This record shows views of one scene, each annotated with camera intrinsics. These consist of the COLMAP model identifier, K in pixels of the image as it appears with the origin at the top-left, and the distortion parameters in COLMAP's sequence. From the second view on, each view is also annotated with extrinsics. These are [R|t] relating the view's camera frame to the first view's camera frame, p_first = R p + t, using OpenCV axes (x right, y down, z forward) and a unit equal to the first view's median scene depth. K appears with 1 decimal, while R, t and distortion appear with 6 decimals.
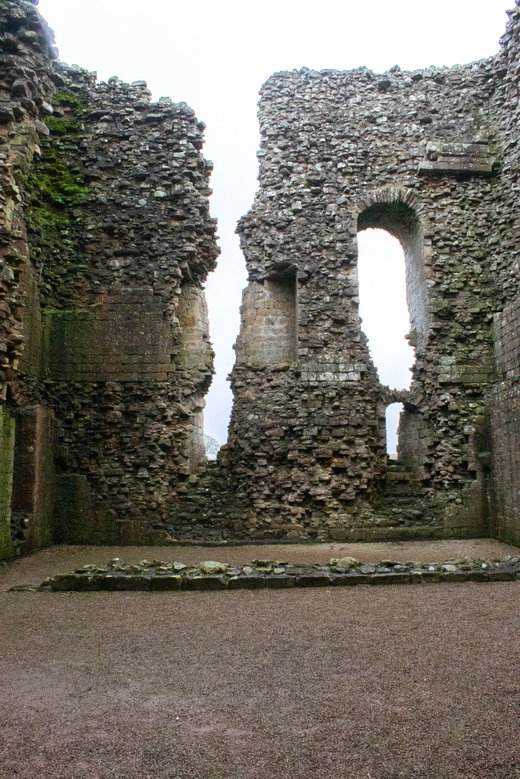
lens RADIAL K [[633.8, 0, 260.0], [0, 633.8, 389.5], [0, 0, 1]] dist [-0.170687, 0.143425]
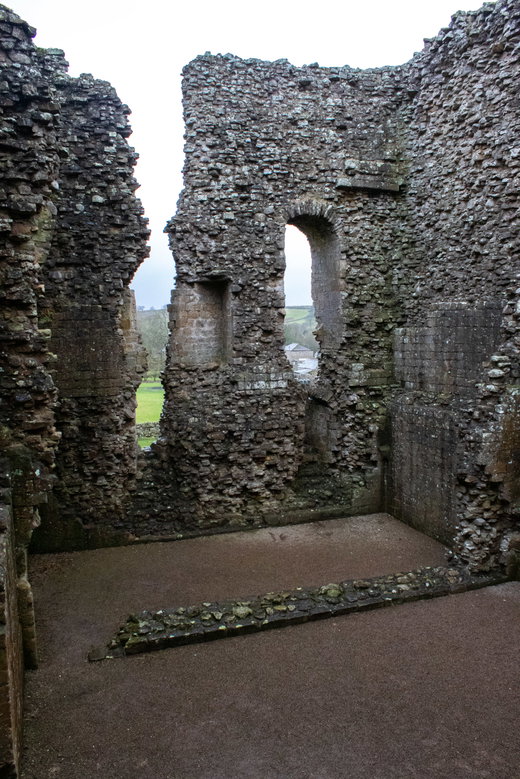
lens RADIAL K [[633.8, 0, 260.0], [0, 633.8, 389.5], [0, 0, 1]] dist [-0.170687, 0.143425]
pose [[0.948883, -0.034735, 0.313710, -0.238687], [-0.037474, 0.974497, 0.221248, -0.250481], [-0.313395, -0.221694, 0.923383, -0.052433]]
